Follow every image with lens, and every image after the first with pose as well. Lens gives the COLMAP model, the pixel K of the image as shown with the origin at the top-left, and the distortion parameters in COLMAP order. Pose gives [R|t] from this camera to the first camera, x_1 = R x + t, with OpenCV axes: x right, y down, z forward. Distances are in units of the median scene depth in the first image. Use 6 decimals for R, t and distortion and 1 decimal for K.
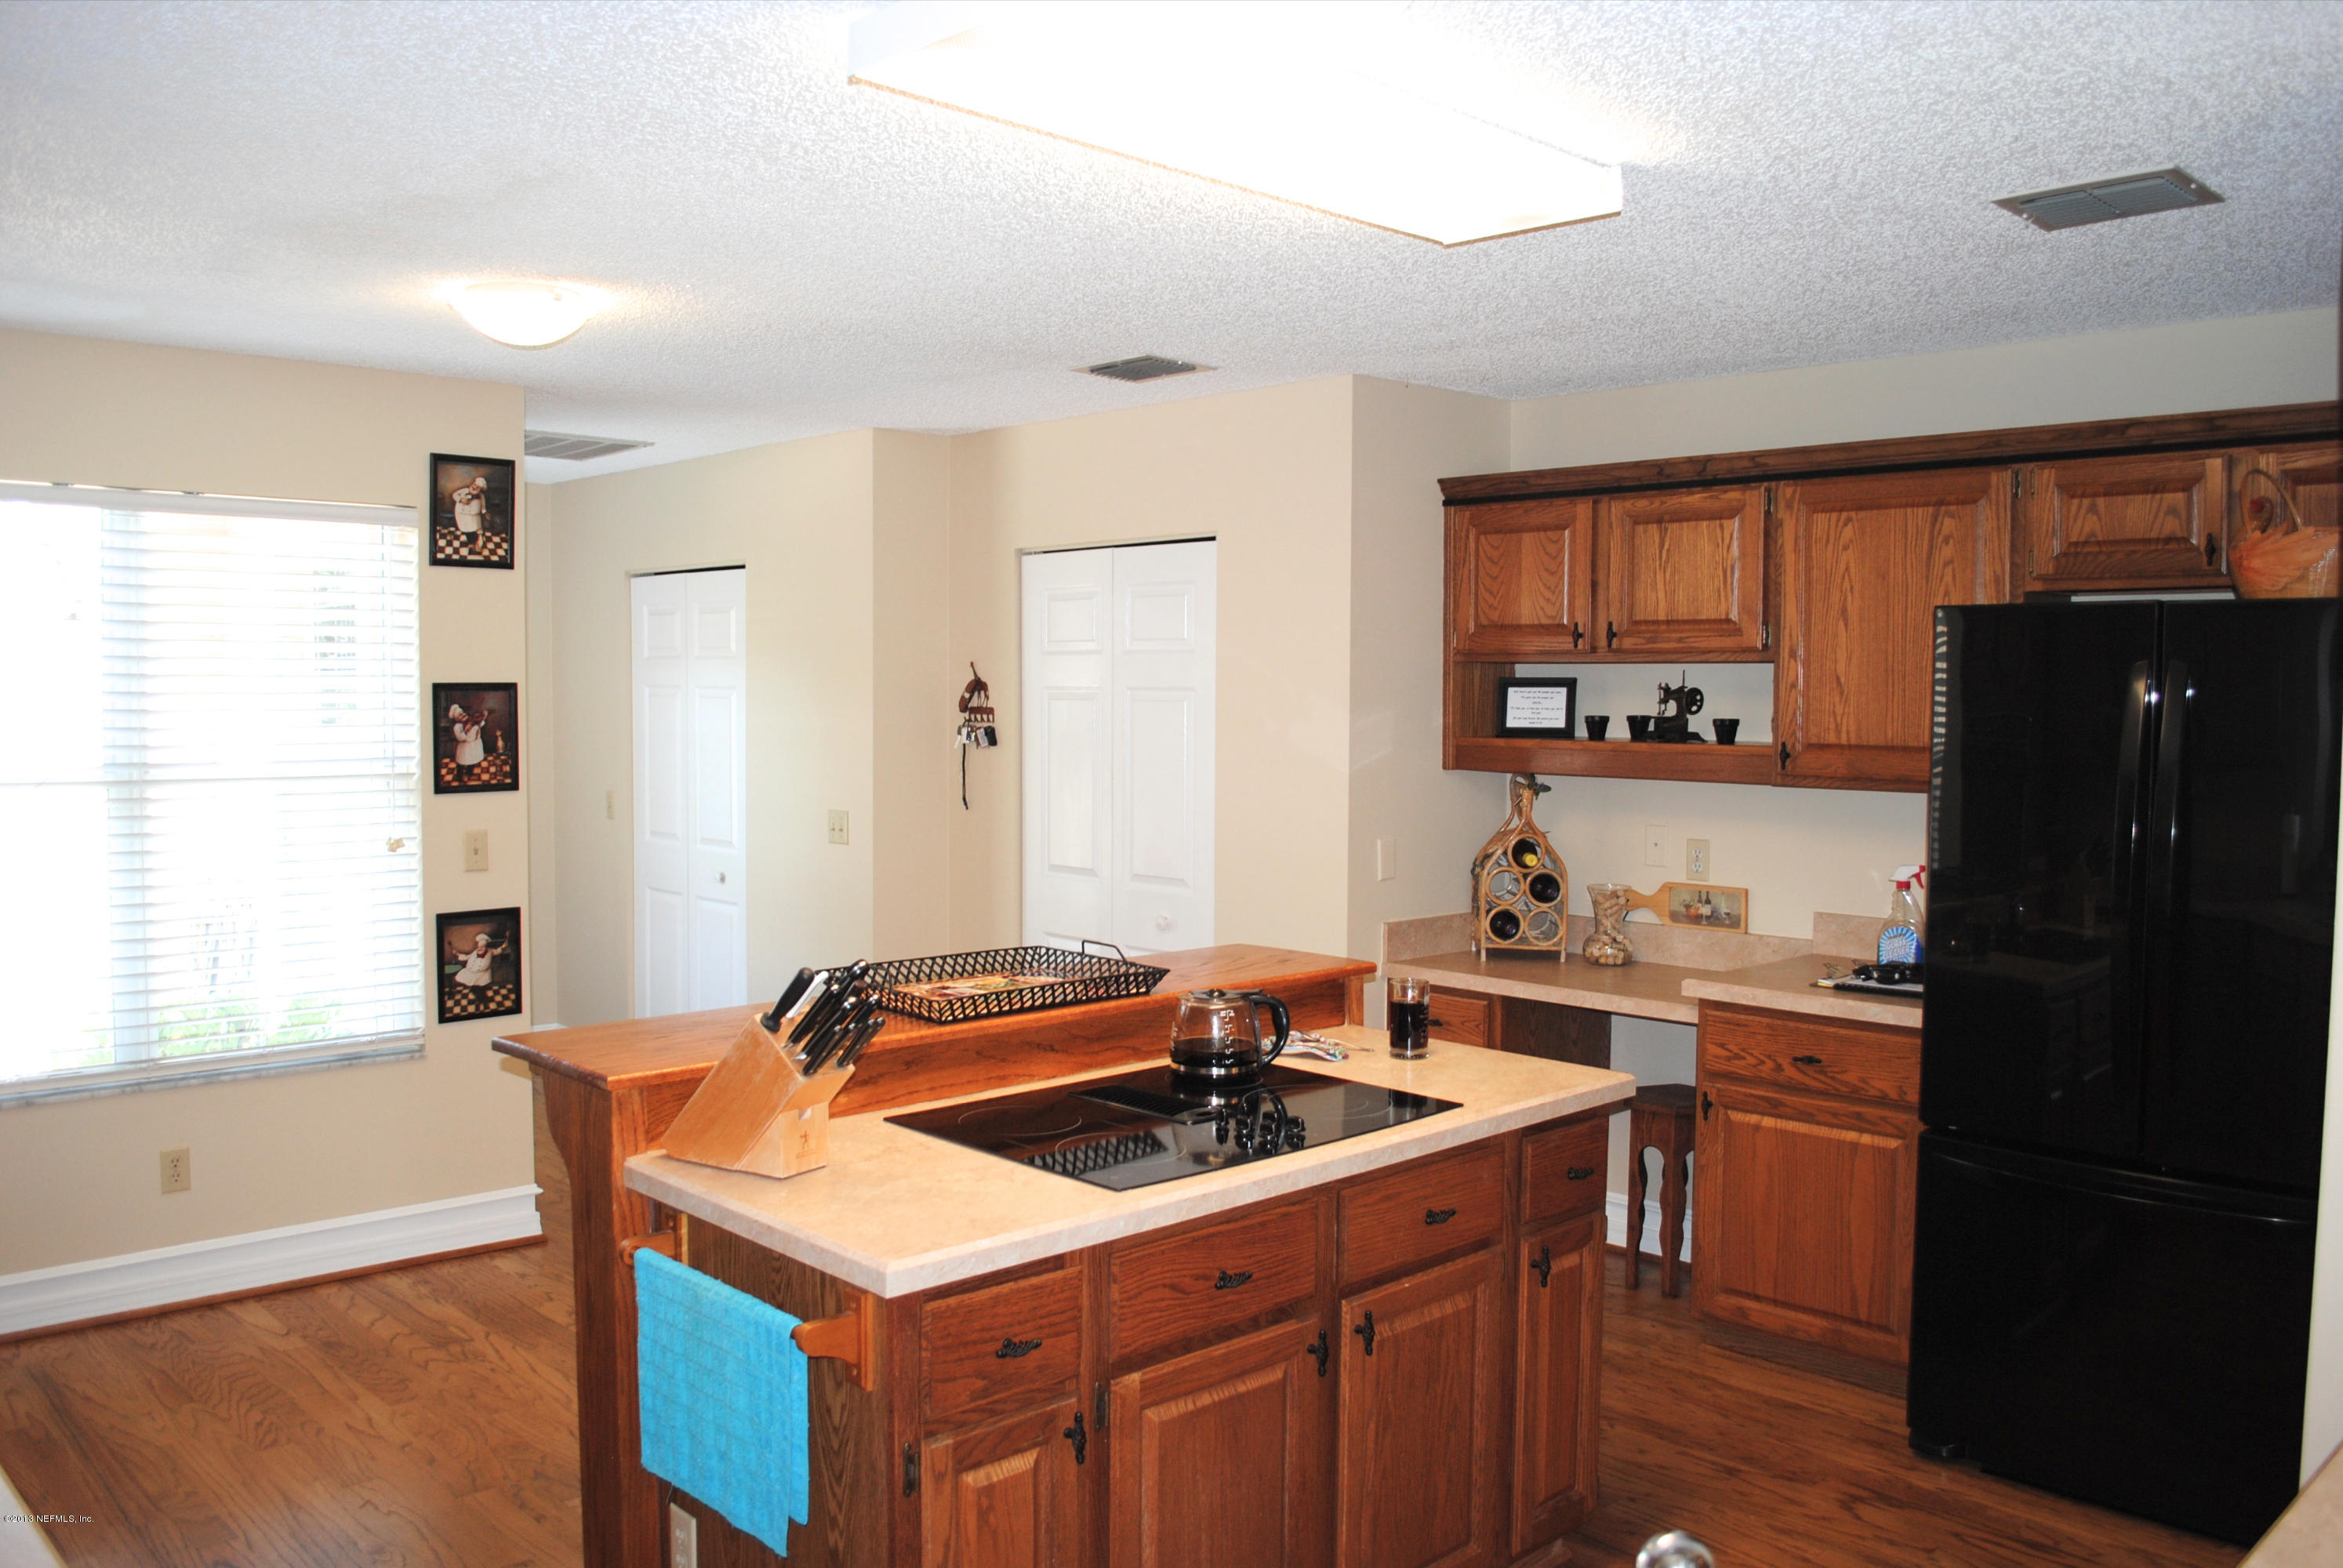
lens RADIAL K [[1837.3, 0, 1171.5], [0, 1837.3, 784.0], [0, 0, 1]] dist [-0.073492, -0.000669]
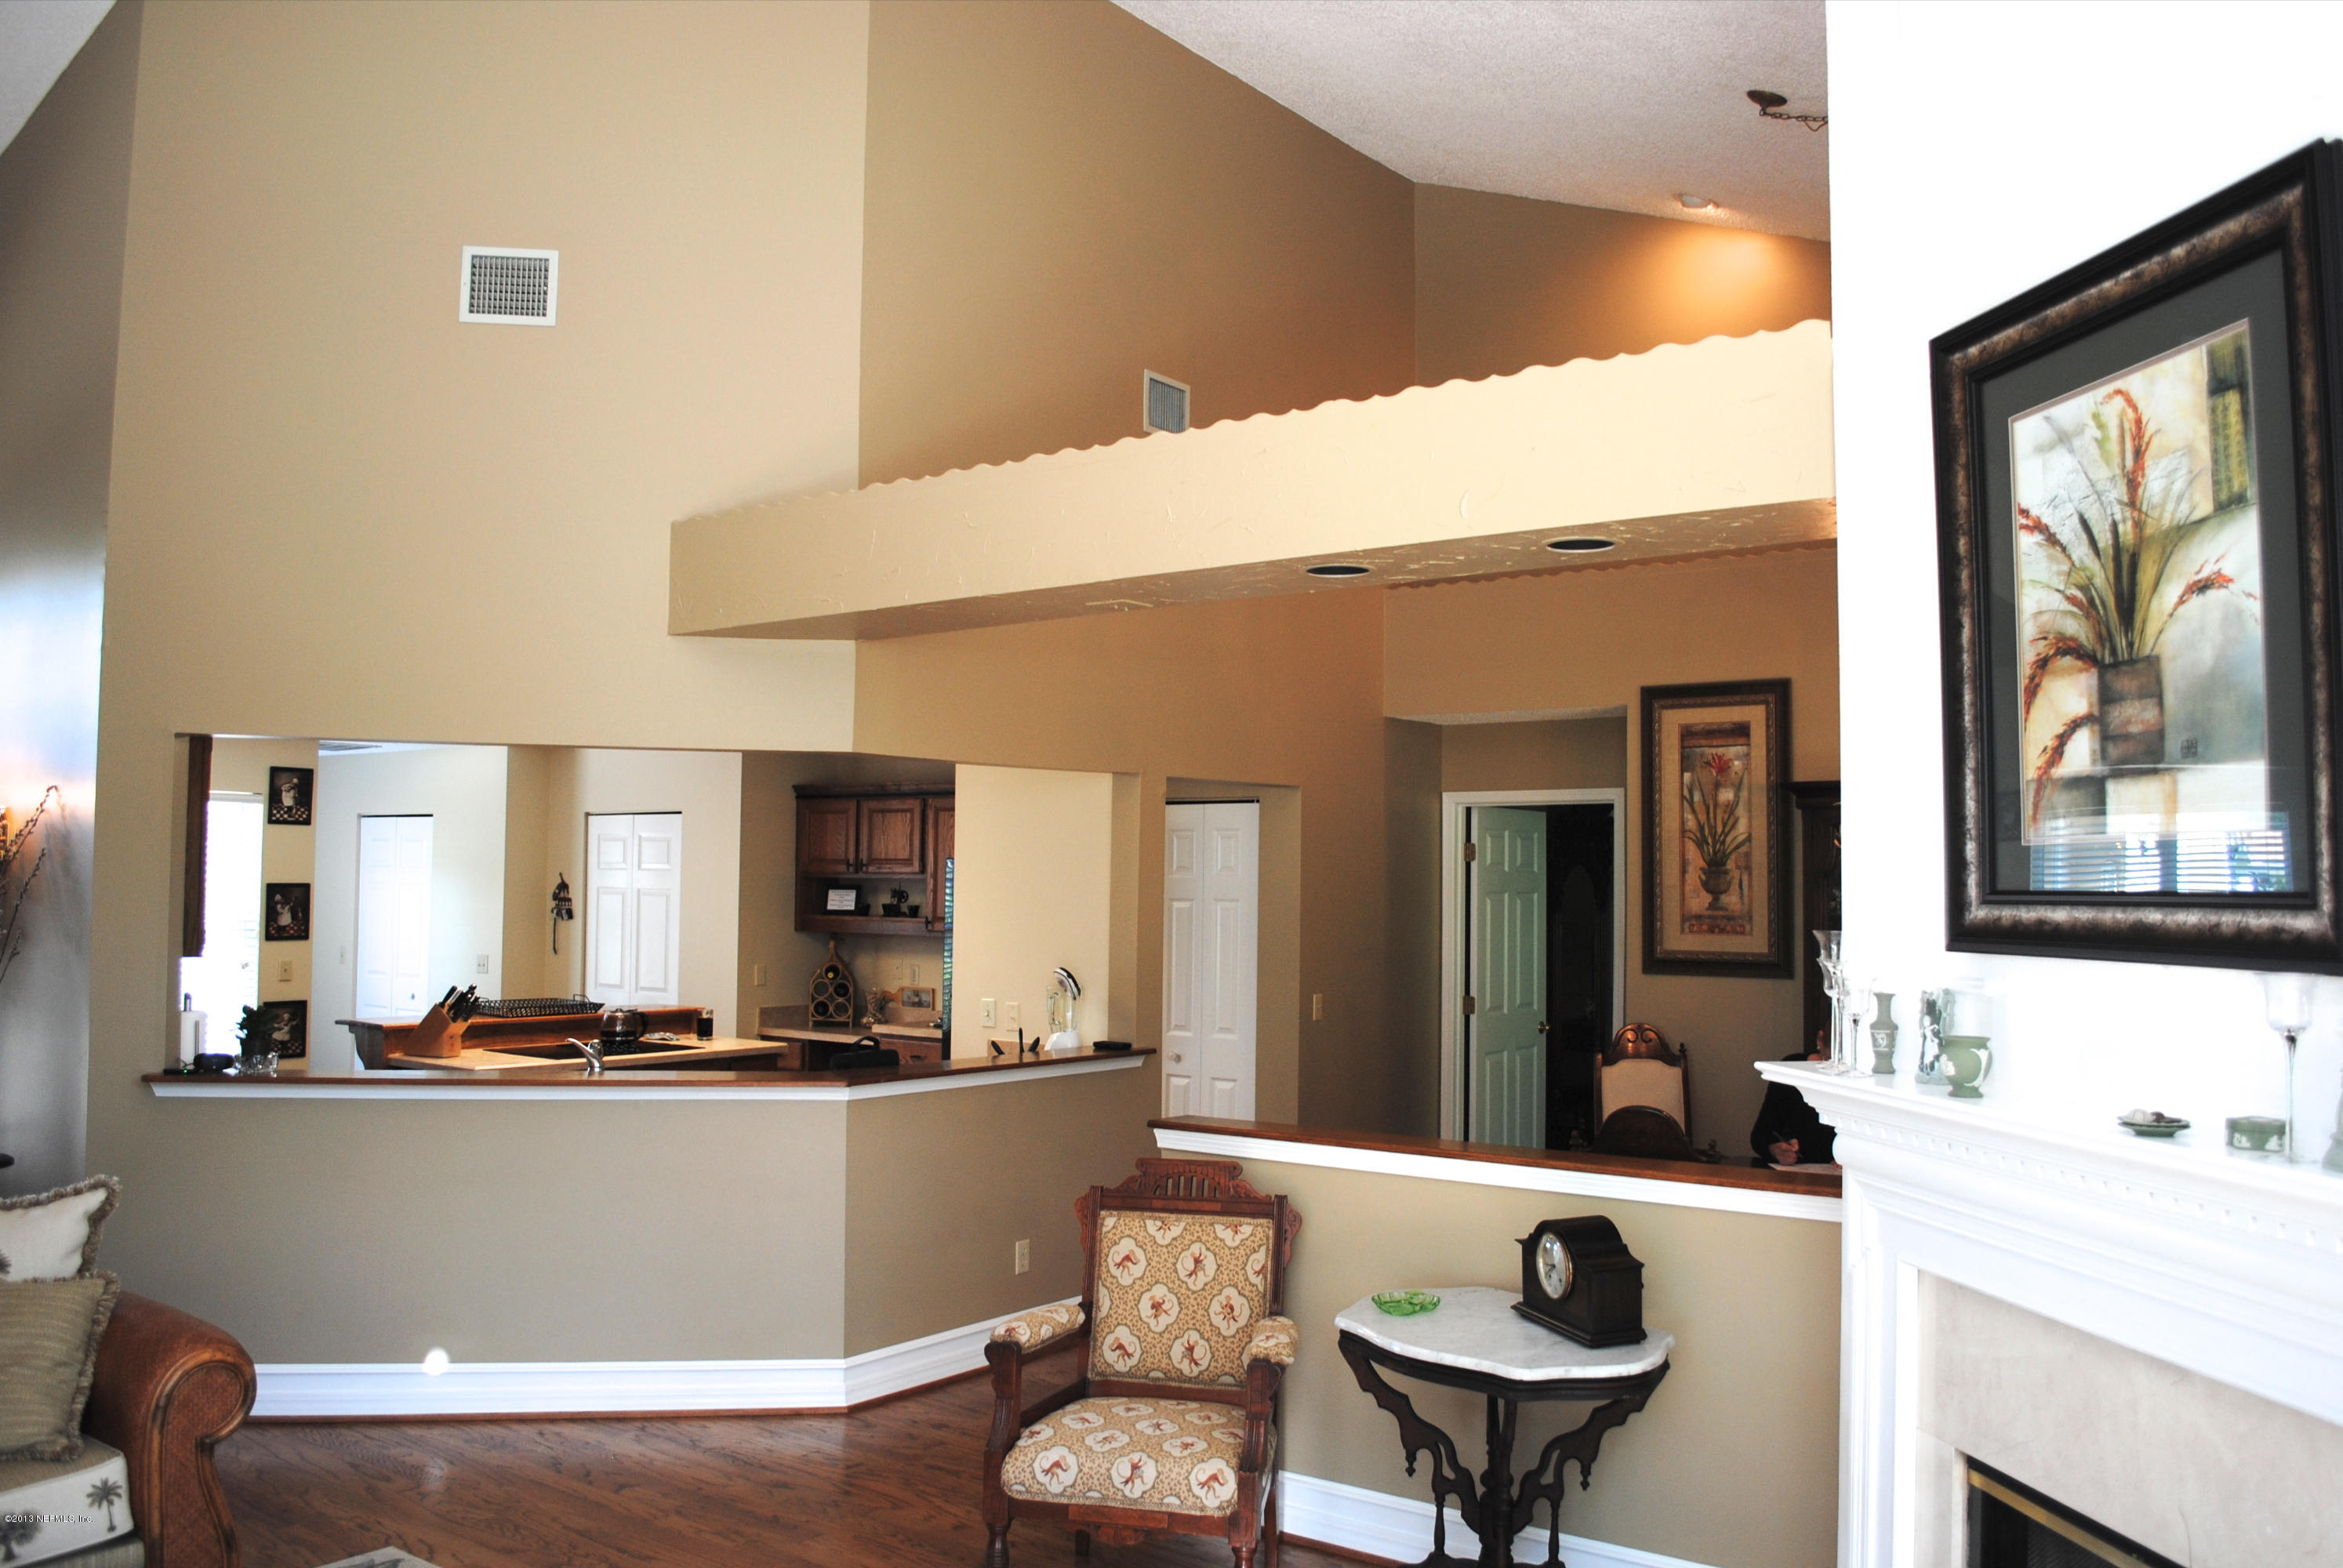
lens RADIAL K [[1837.3, 0, 1171.5], [0, 1837.3, 784.0], [0, 0, 1]] dist [-0.073492, -0.000669]
pose [[0.986622, 0.013560, 0.162462, 0.239726], [0.003193, 0.994737, -0.102415, 0.040338], [-0.162996, 0.101563, 0.981385, -1.086155]]
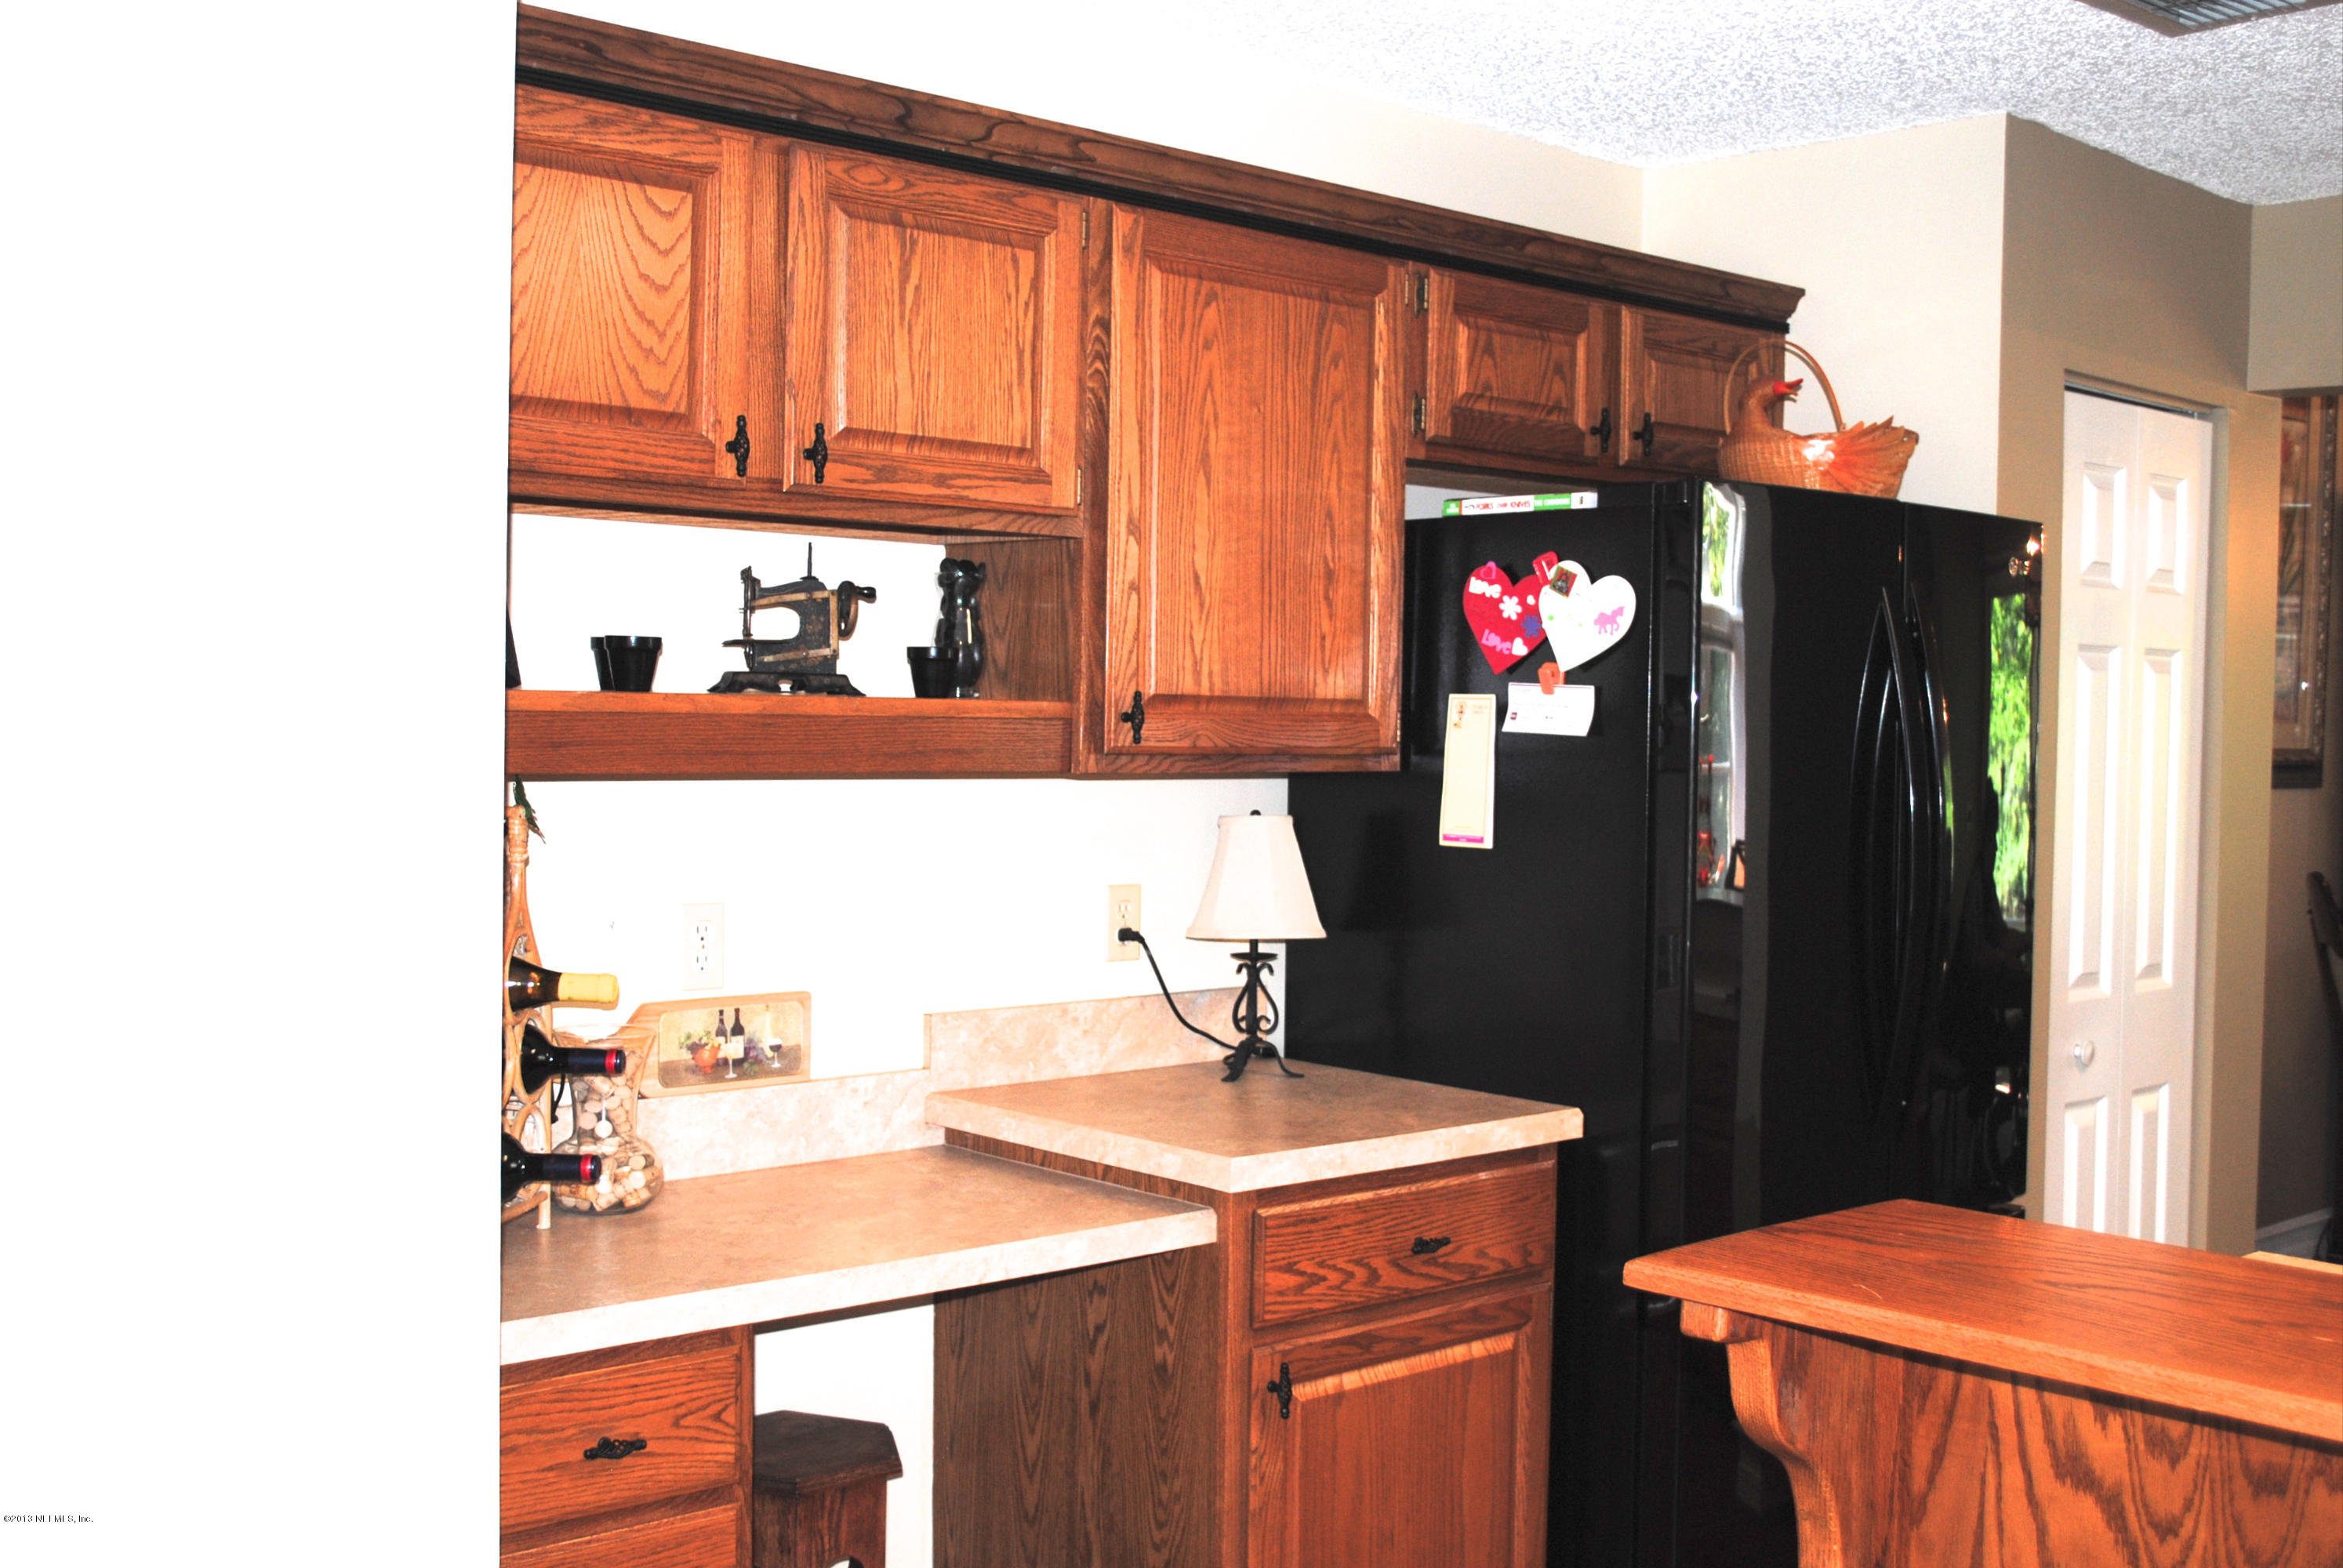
lens RADIAL K [[2558.0, 0, 1171.5], [0, 2558.0, 784.0], [0, 0, 1]] dist [-0.064238, -0.002576]
pose [[0.012701, -0.037522, 0.999215, -0.372725], [0.030851, 0.998835, 0.037116, -0.021222], [-0.999443, 0.030356, 0.013844, 0.885581]]
